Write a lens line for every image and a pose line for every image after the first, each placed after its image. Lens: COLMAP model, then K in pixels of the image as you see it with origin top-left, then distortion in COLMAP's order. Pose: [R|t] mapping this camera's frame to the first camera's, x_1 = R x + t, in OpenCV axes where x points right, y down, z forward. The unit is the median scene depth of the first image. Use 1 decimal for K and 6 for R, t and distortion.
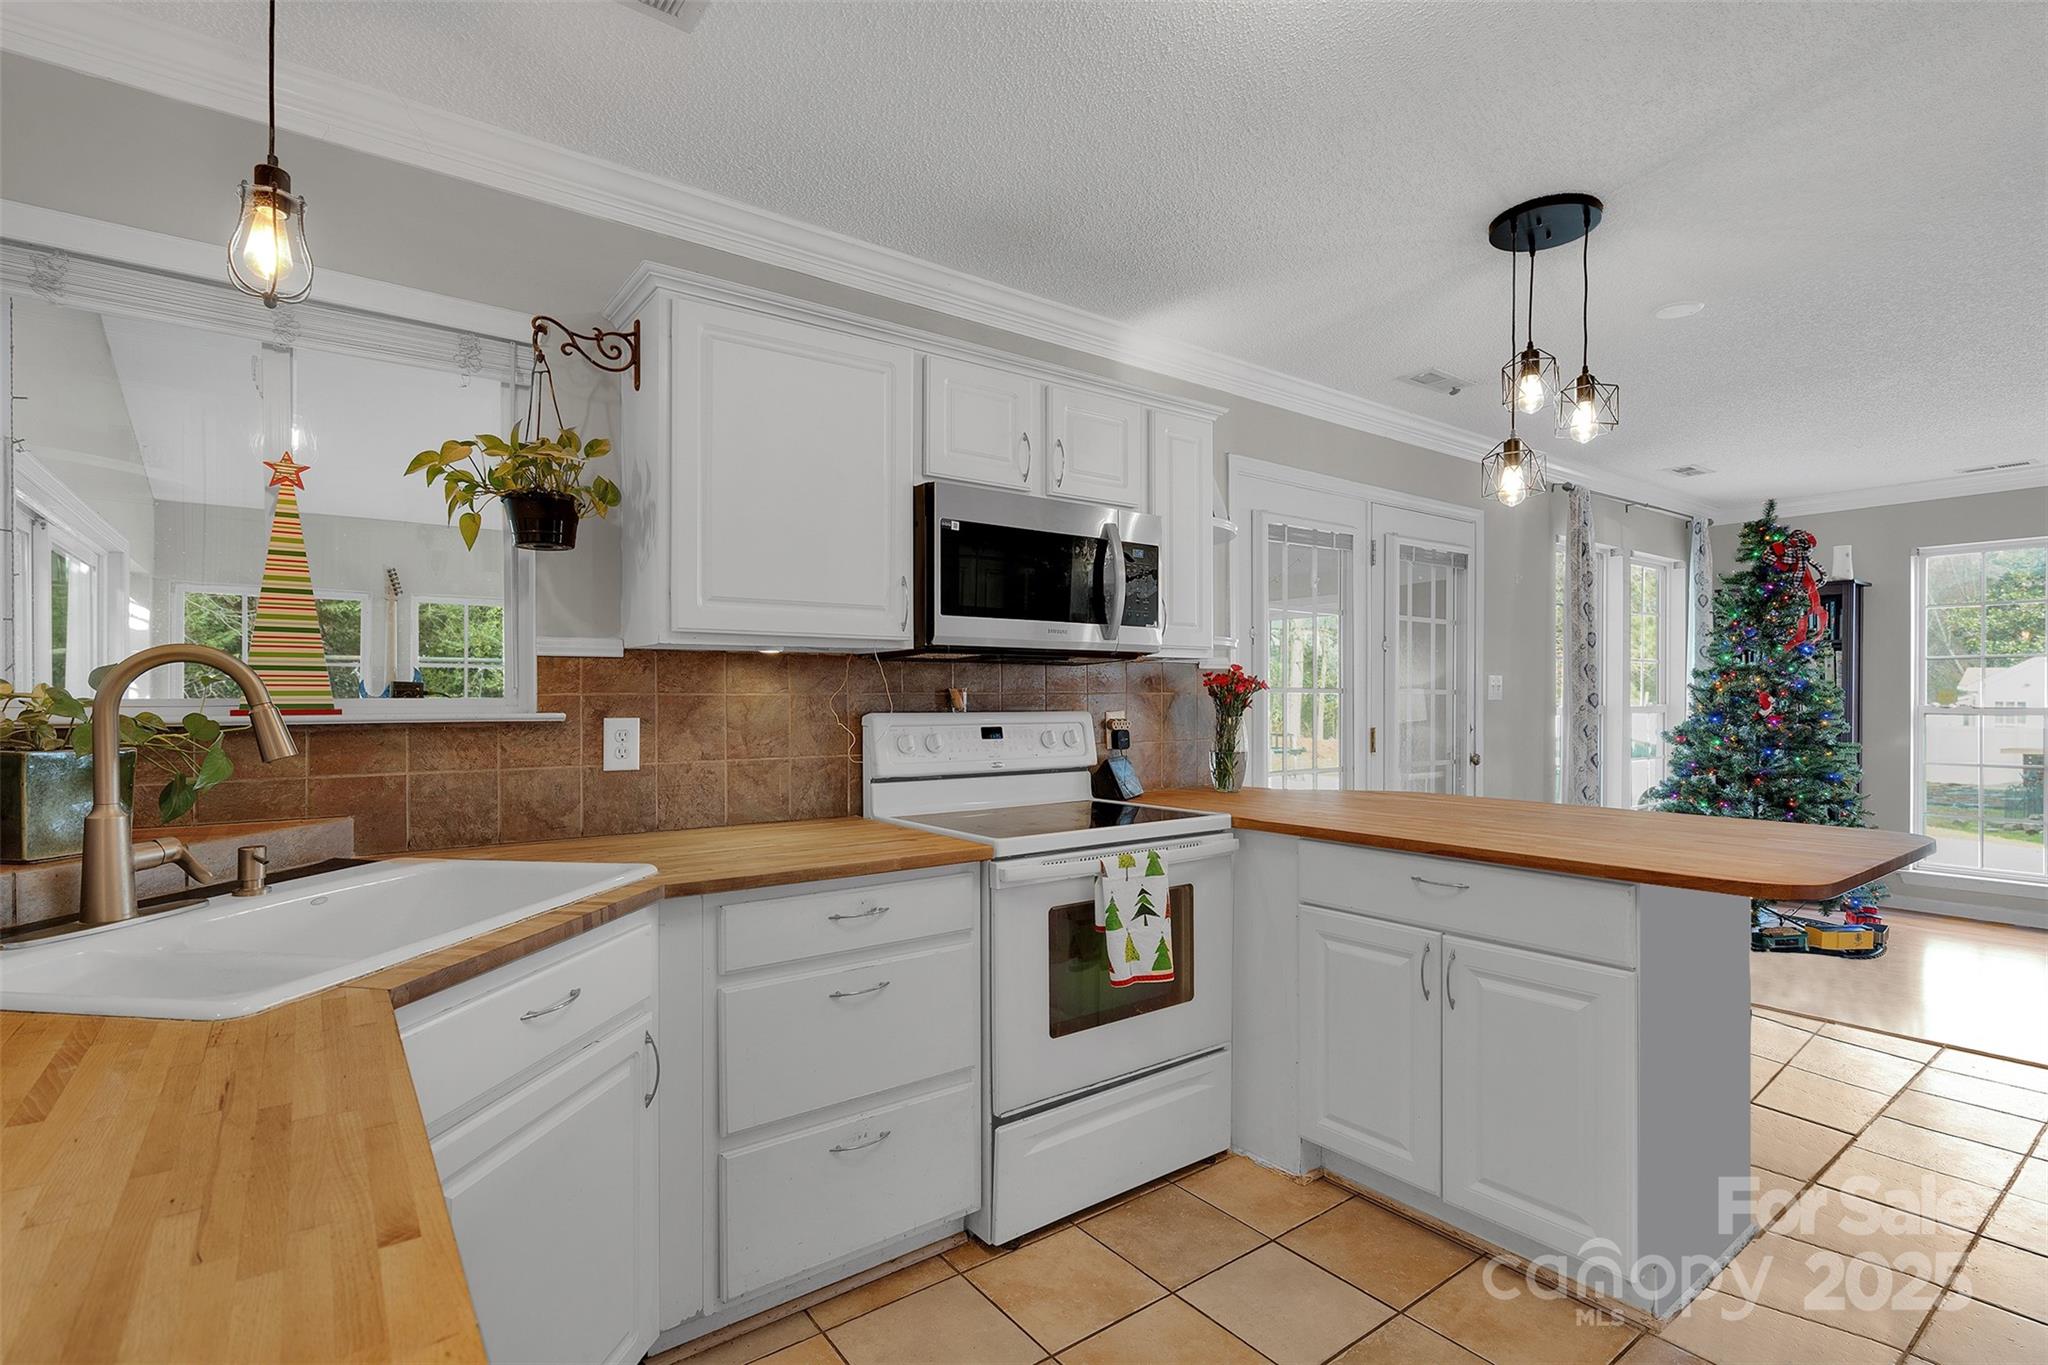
lens RADIAL K [[937.3, 0, 1027.0], [0, 937.3, 694.8], [0, 0, 1]] dist [-0.002029, 0.002609]
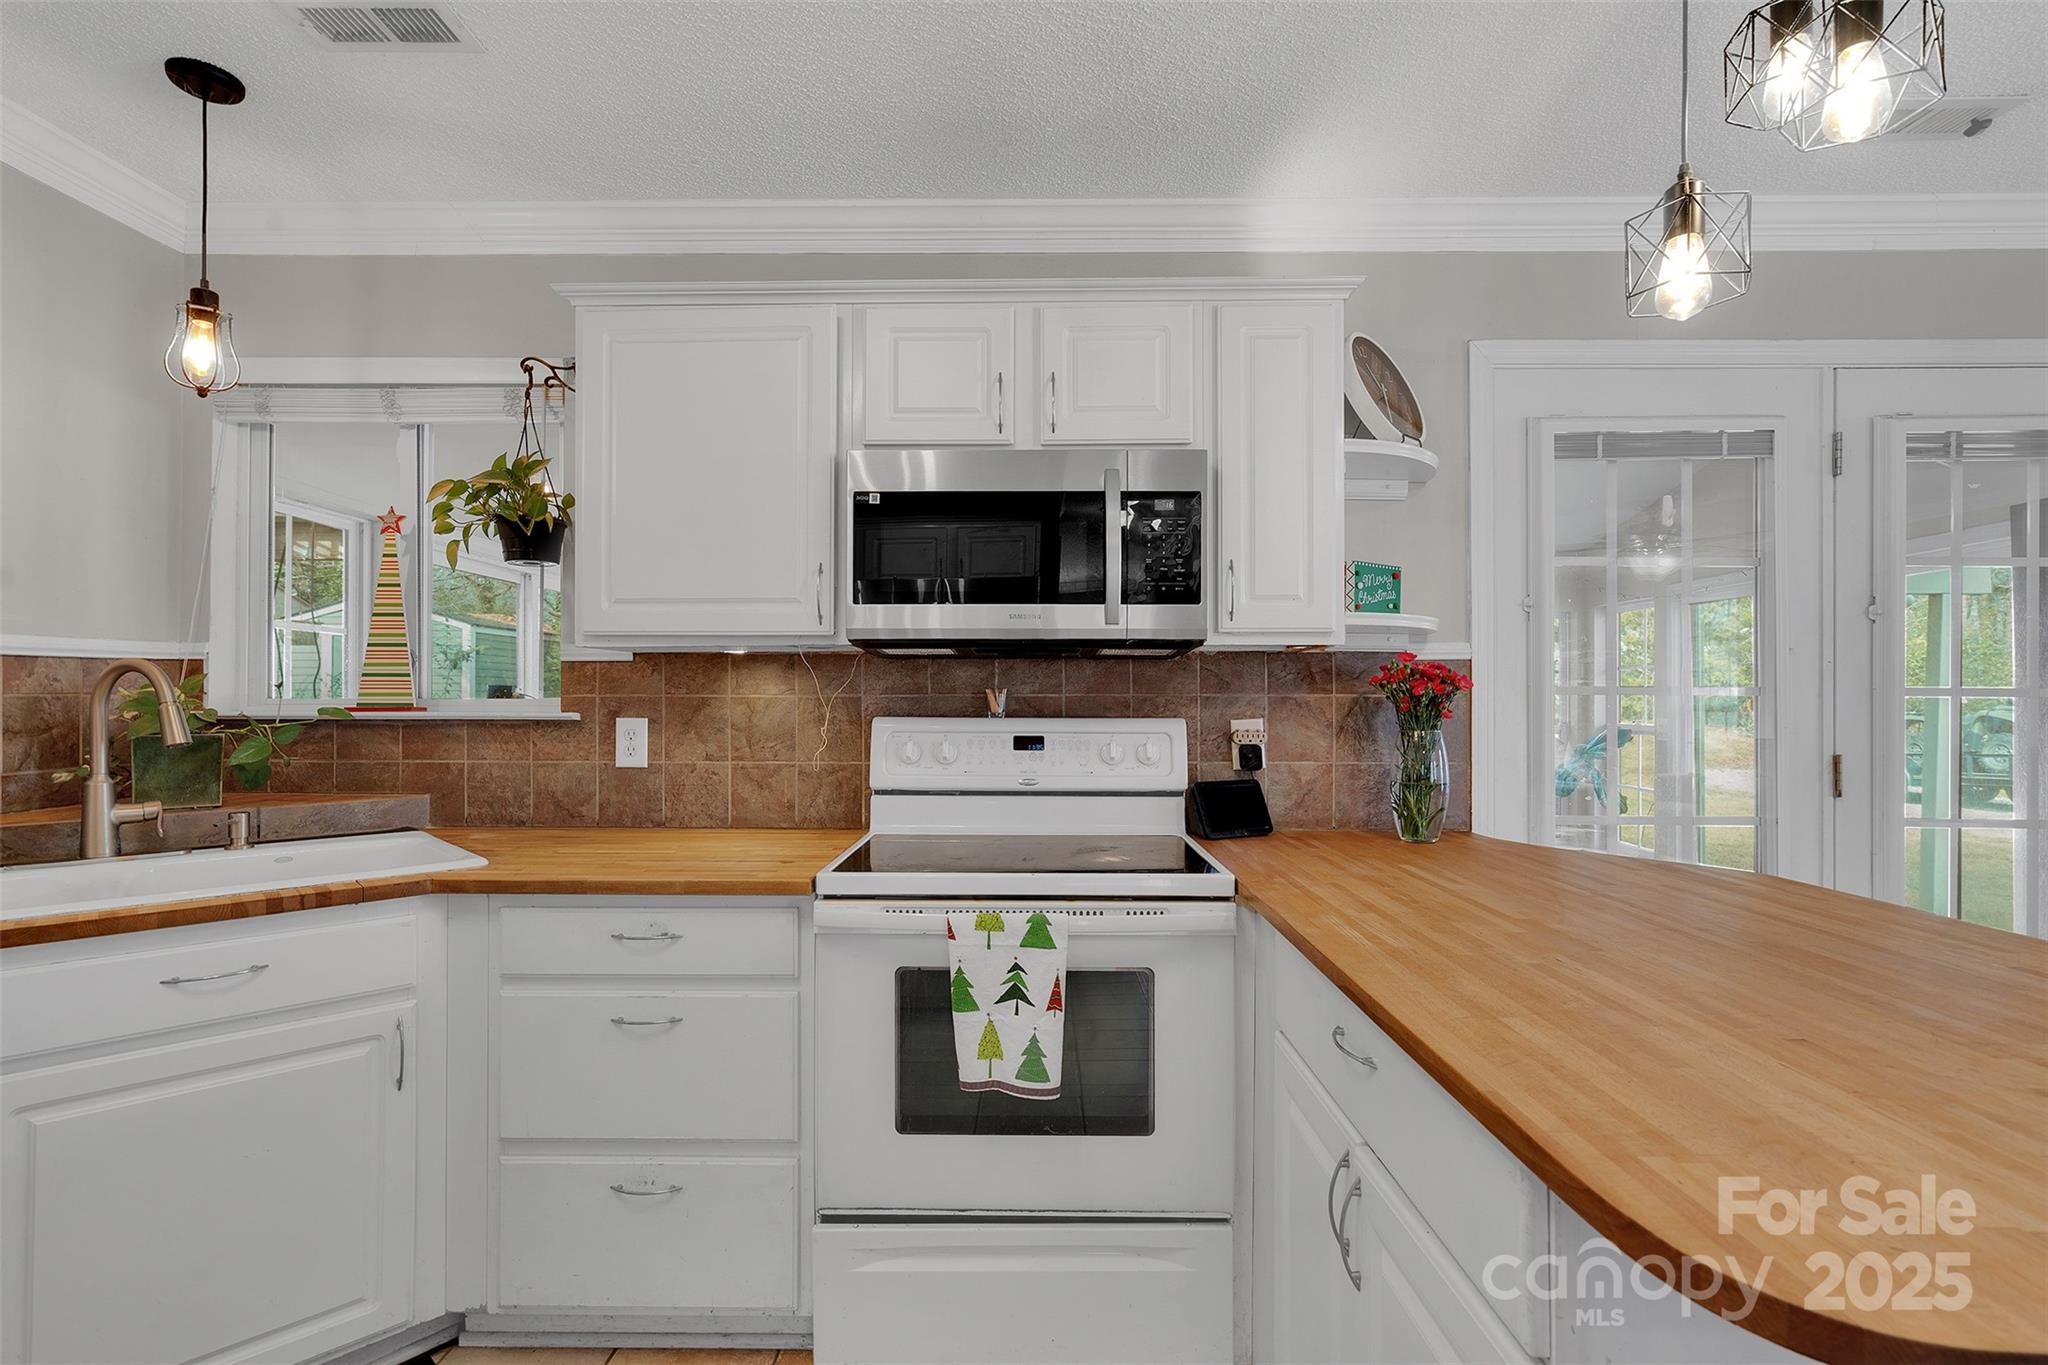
lens RADIAL K [[937.3, 0, 1034.7], [0, 937.3, 688.9], [0, 0, 1]] dist [-0.002029, 0.002609]
pose [[0.799940, -0.002883, -0.600073, 0.560160], [-0.001998, 0.999970, -0.007468, -0.001246], [0.600076, 0.007173, 0.799911, 0.413770]]
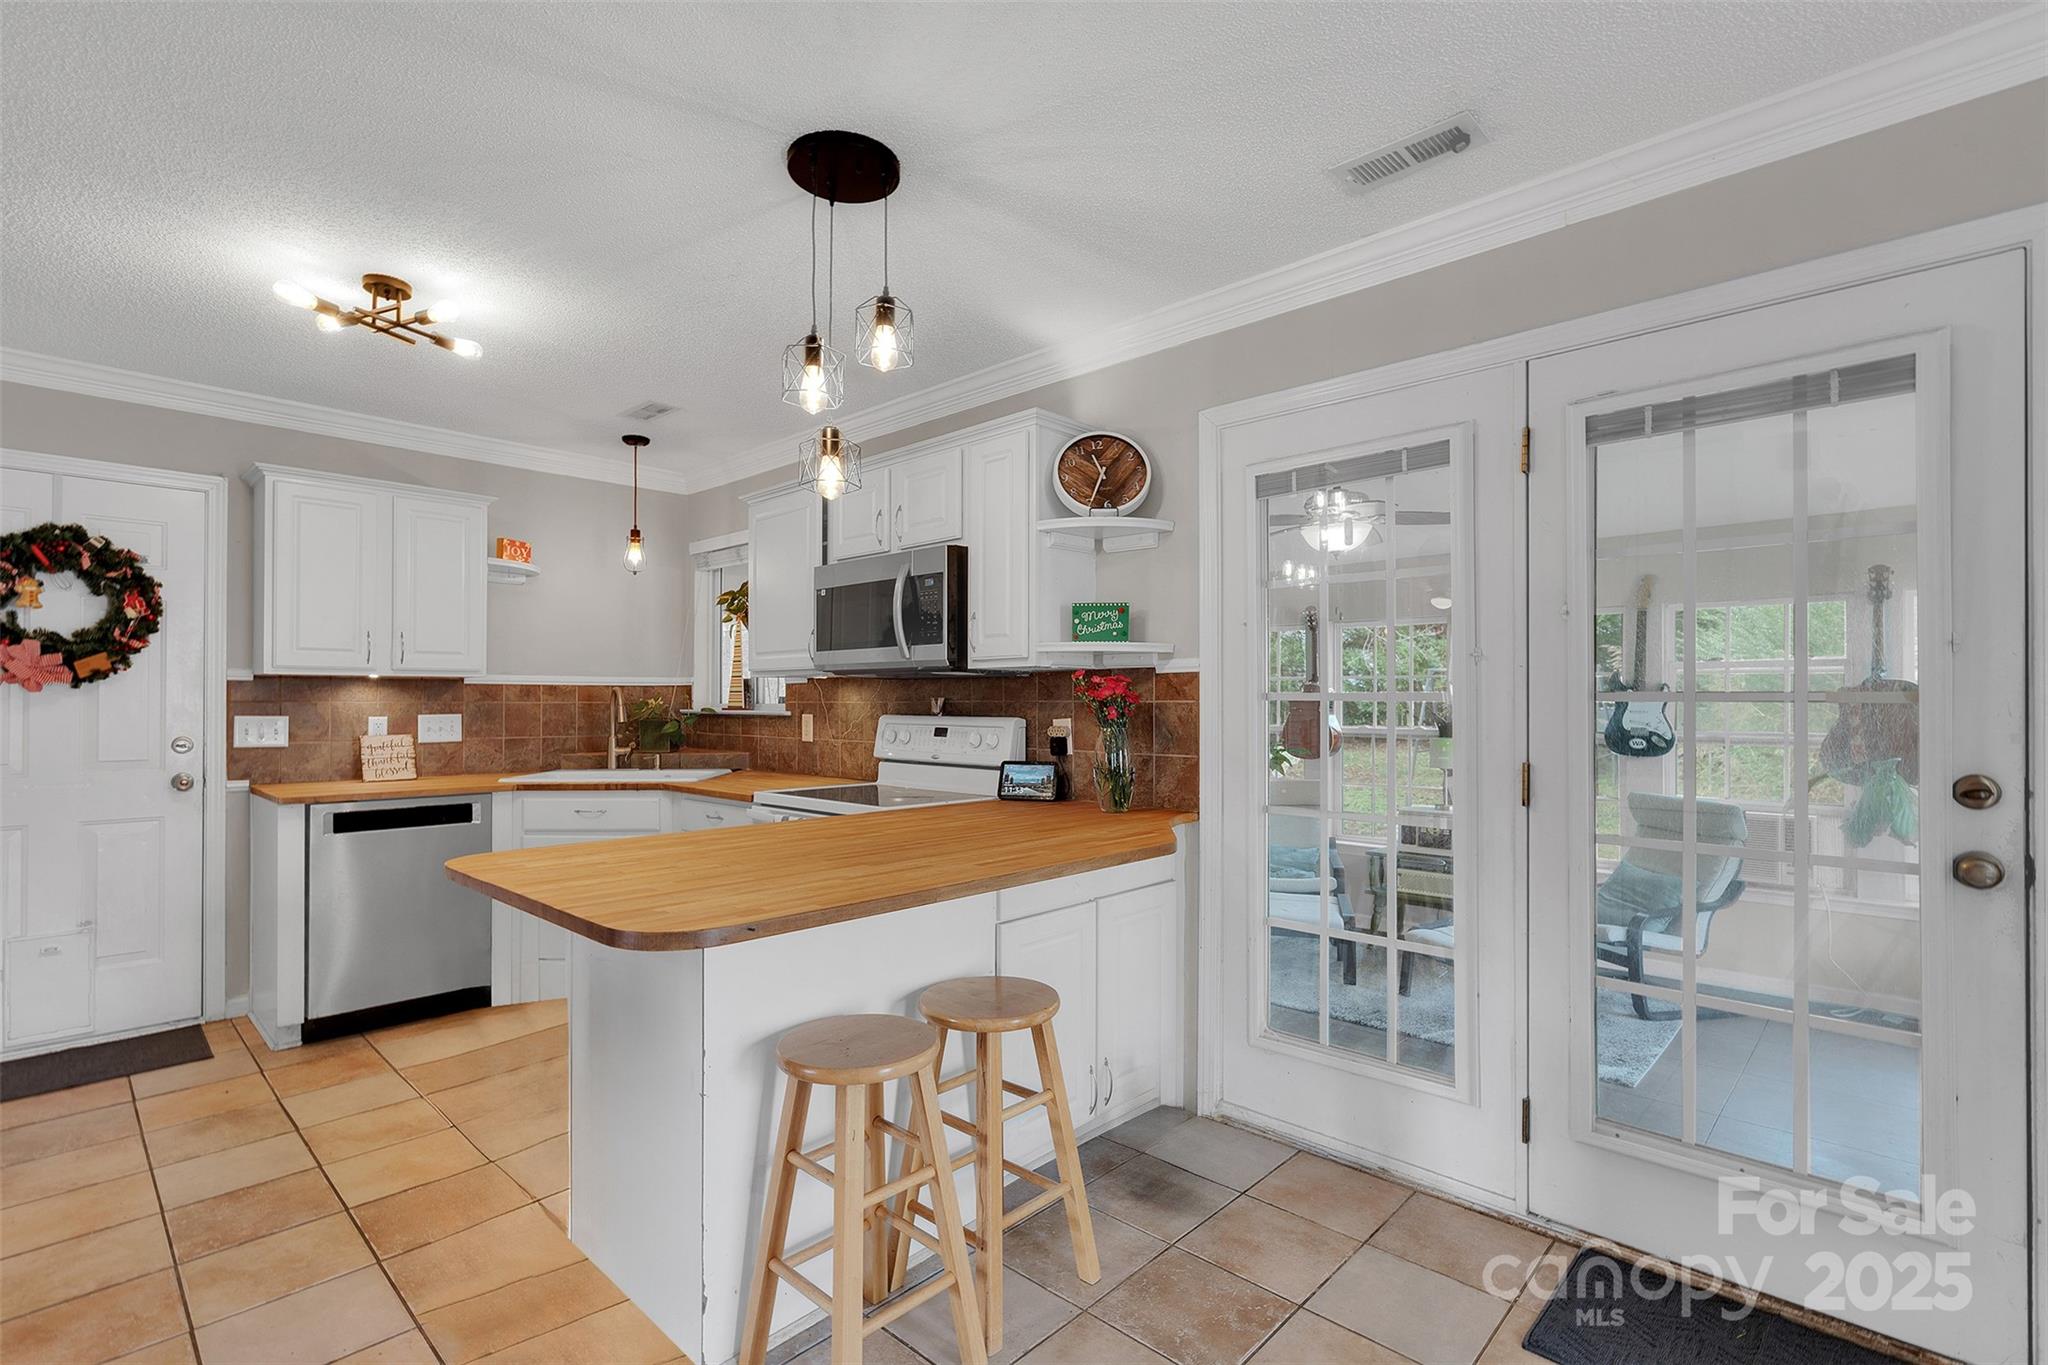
lens RADIAL K [[937.3, 0, 1024.9], [0, 937.3, 696.5], [0, 0, 1]] dist [-0.002029, 0.002609]
pose [[0.187085, -0.004760, -0.982332, 1.516446], [-0.000809, 0.999987, -0.005000, -0.002778], [0.982343, 0.001730, 0.187079, 1.055282]]
